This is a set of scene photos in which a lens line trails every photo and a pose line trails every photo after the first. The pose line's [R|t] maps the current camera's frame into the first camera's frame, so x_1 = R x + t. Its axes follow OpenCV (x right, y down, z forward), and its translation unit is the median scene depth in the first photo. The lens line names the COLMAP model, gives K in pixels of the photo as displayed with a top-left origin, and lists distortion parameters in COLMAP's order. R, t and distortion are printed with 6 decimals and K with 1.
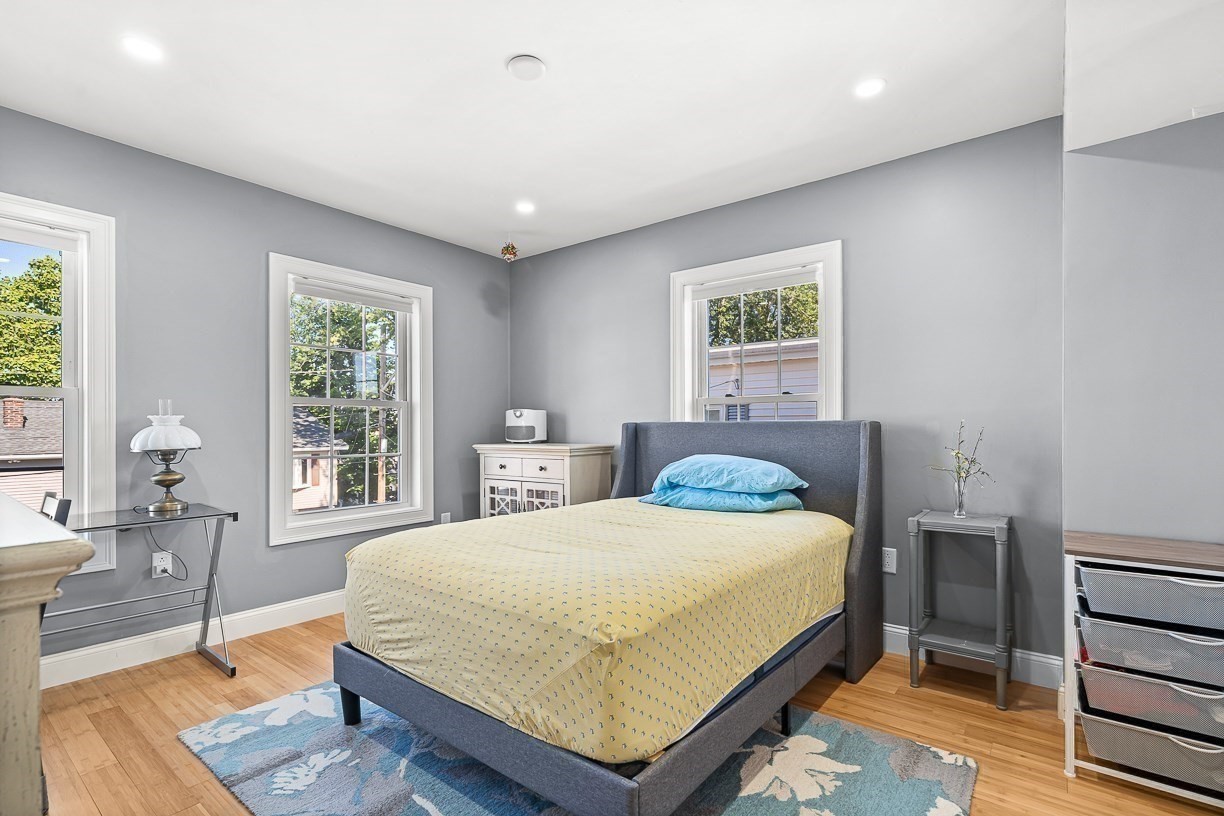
lens RADIAL K [[571.9, 0, 616.7], [0, 571.9, 420.5], [0, 0, 1]] dist [0.001962, 0.000310]
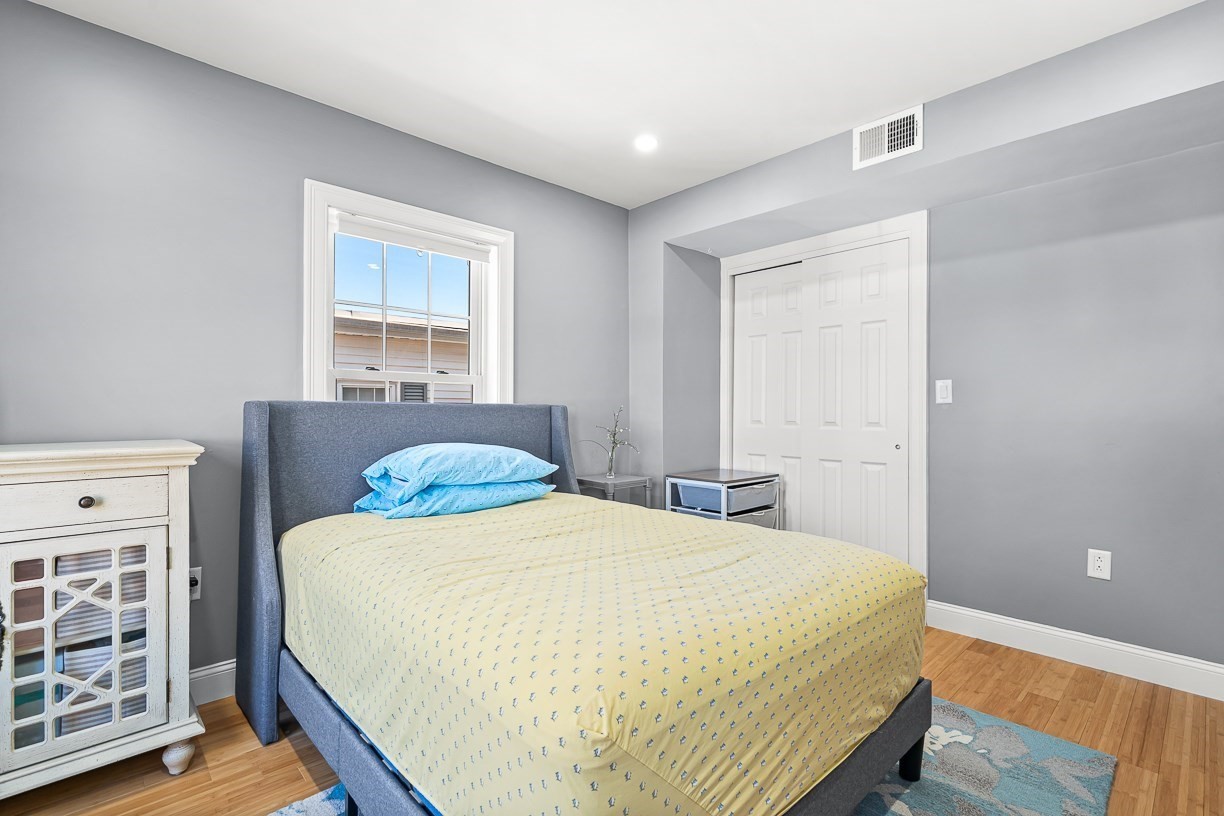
lens RADIAL K [[571.9, 0, 617.7], [0, 571.9, 409.2], [0, 0, 1]] dist [0.001962, 0.000310]
pose [[0.129730, 0.009898, 0.991500, -0.590692], [-0.015809, 0.999844, -0.007913, 0.012988], [-0.991423, -0.014648, 0.129867, 0.635343]]
